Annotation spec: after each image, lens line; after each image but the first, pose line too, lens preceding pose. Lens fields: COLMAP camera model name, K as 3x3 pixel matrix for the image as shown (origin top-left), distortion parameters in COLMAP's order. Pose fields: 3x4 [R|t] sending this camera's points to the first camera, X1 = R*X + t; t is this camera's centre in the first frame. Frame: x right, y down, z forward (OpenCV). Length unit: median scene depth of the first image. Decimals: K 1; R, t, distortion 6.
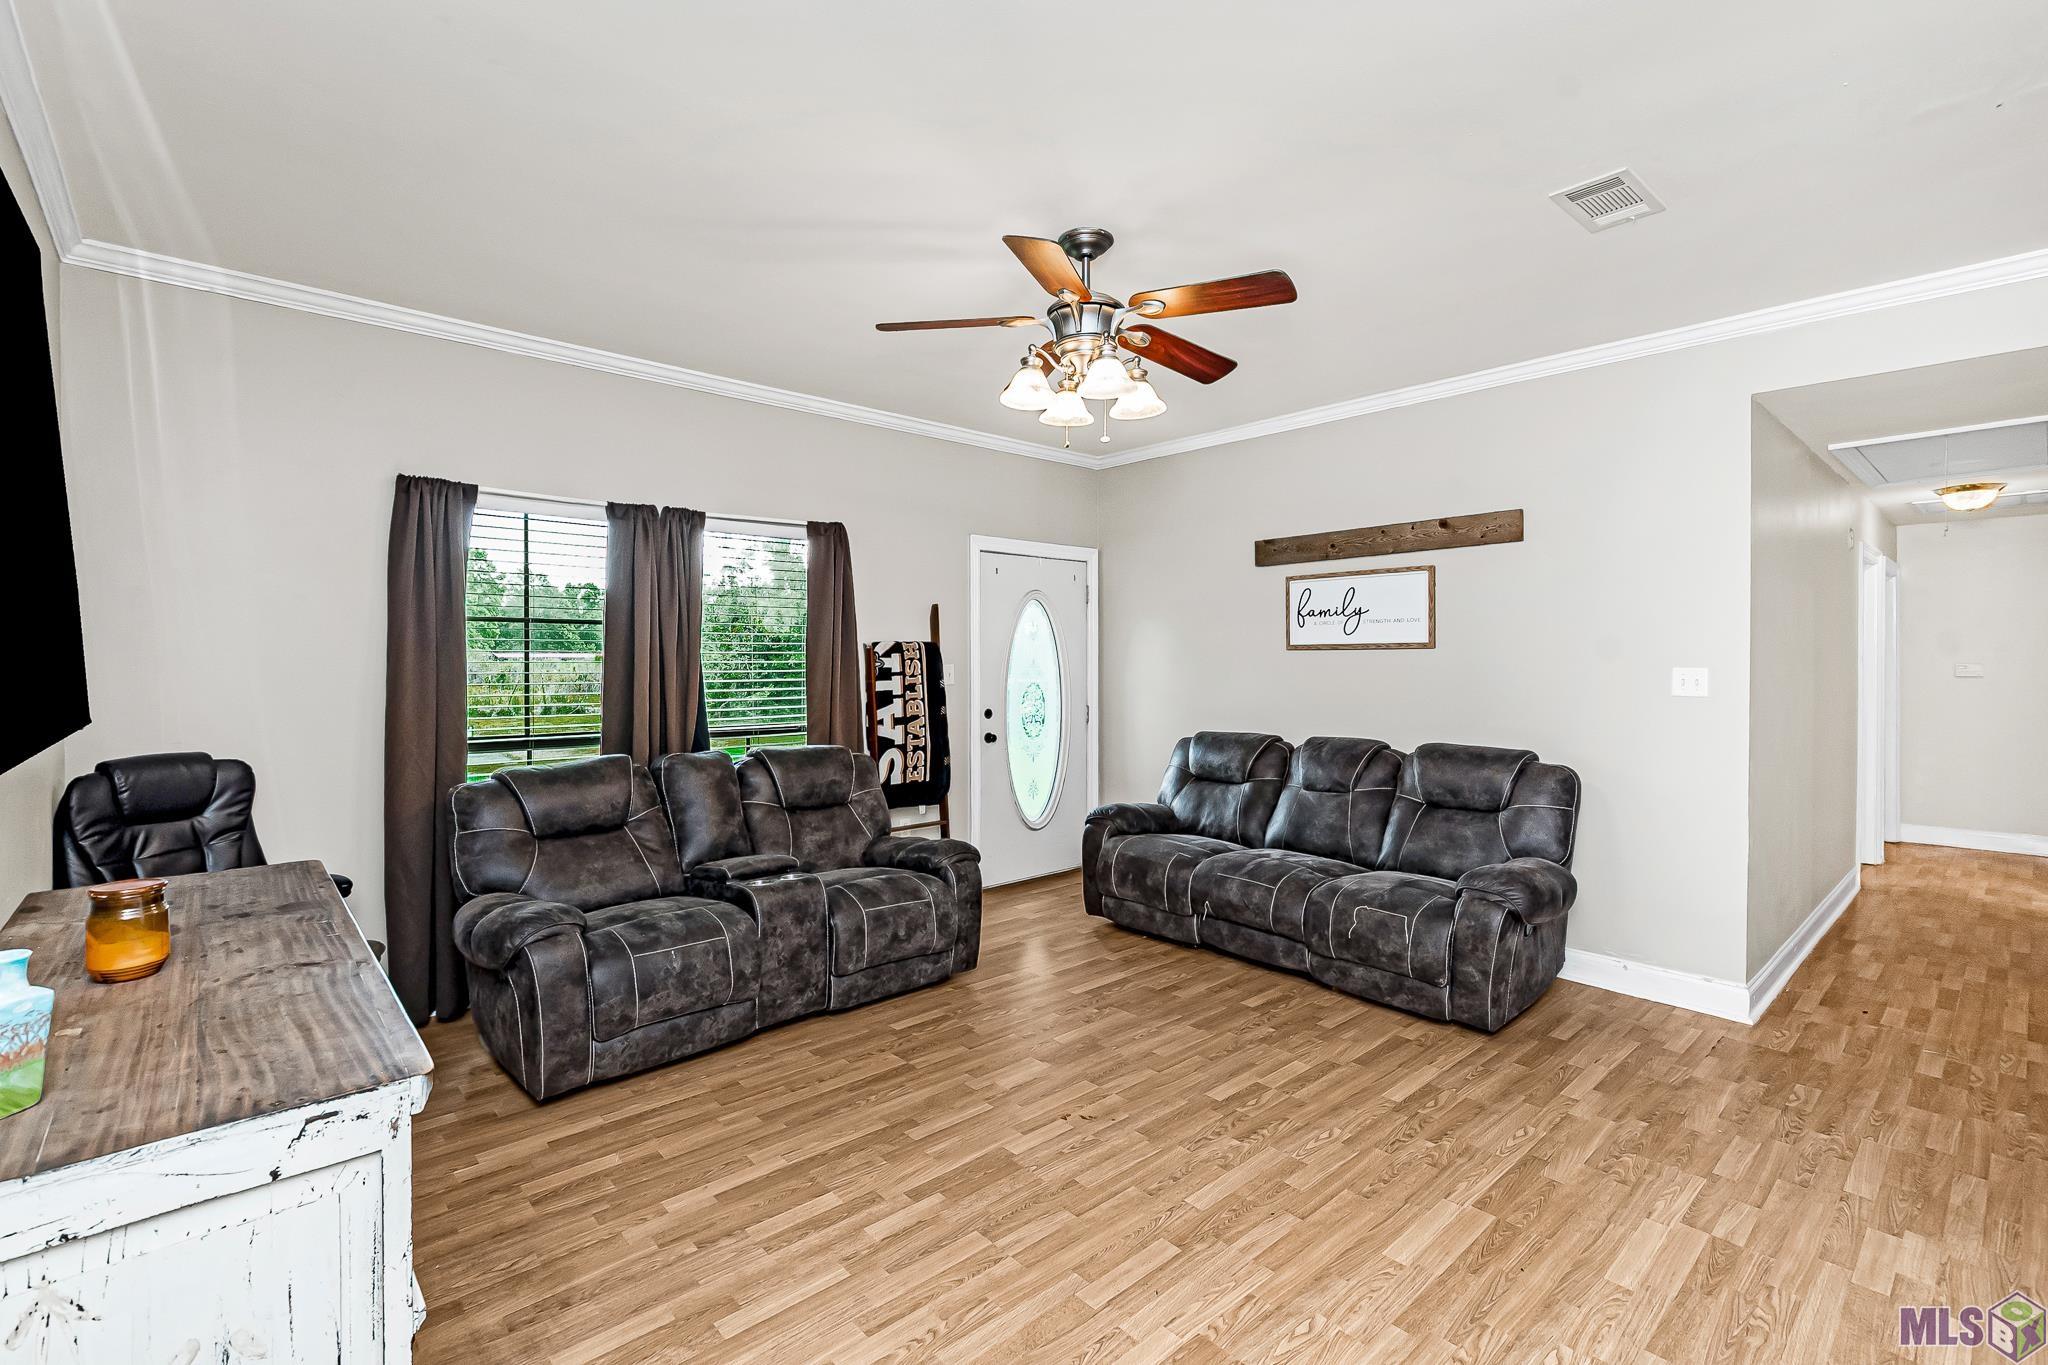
lens RADIAL K [[920.0, 0, 1025.7], [0, 920.0, 675.7], [0, 0, 1]] dist [0.001076, -0.000724]
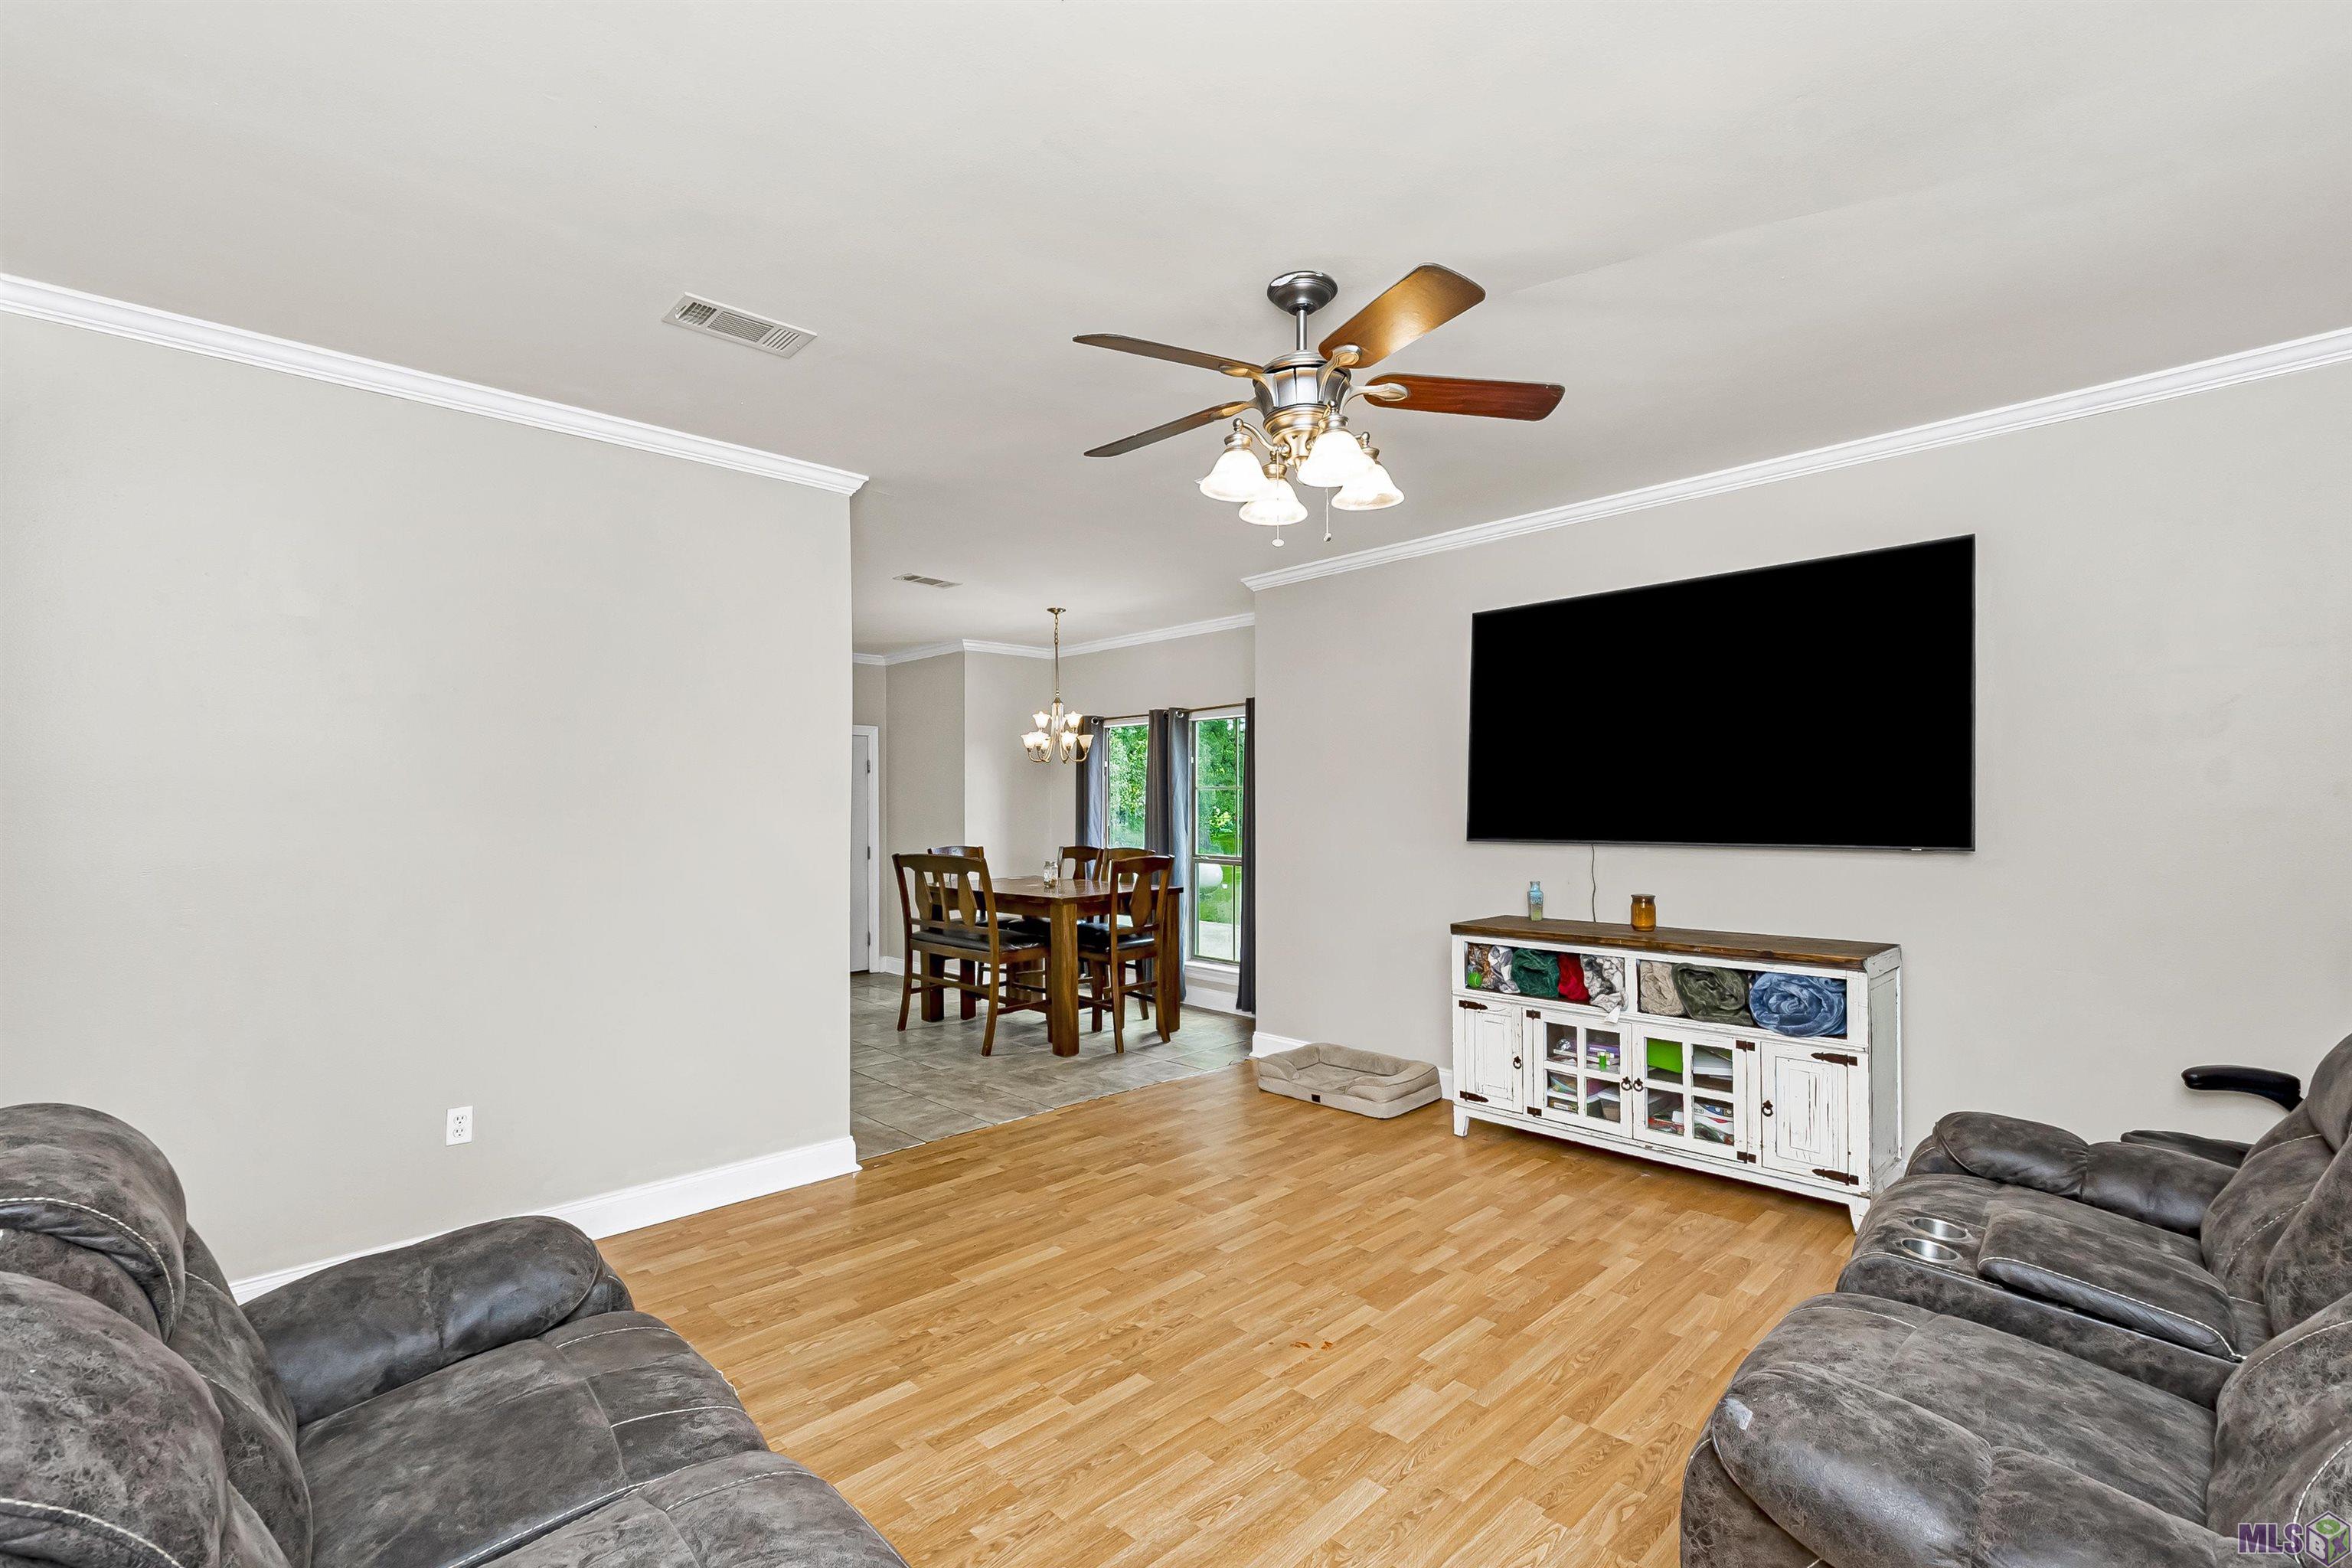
lens RADIAL K [[1056.5, 0, 1164.1], [0, 1056.5, 787.0], [0, 0, 1]] dist [0.001076, -0.000724]
pose [[-0.999765, 0.002844, -0.021486, 0.127044], [0.002702, 0.999974, 0.006637, -0.028637], [0.021505, 0.006577, -0.999747, 1.170240]]
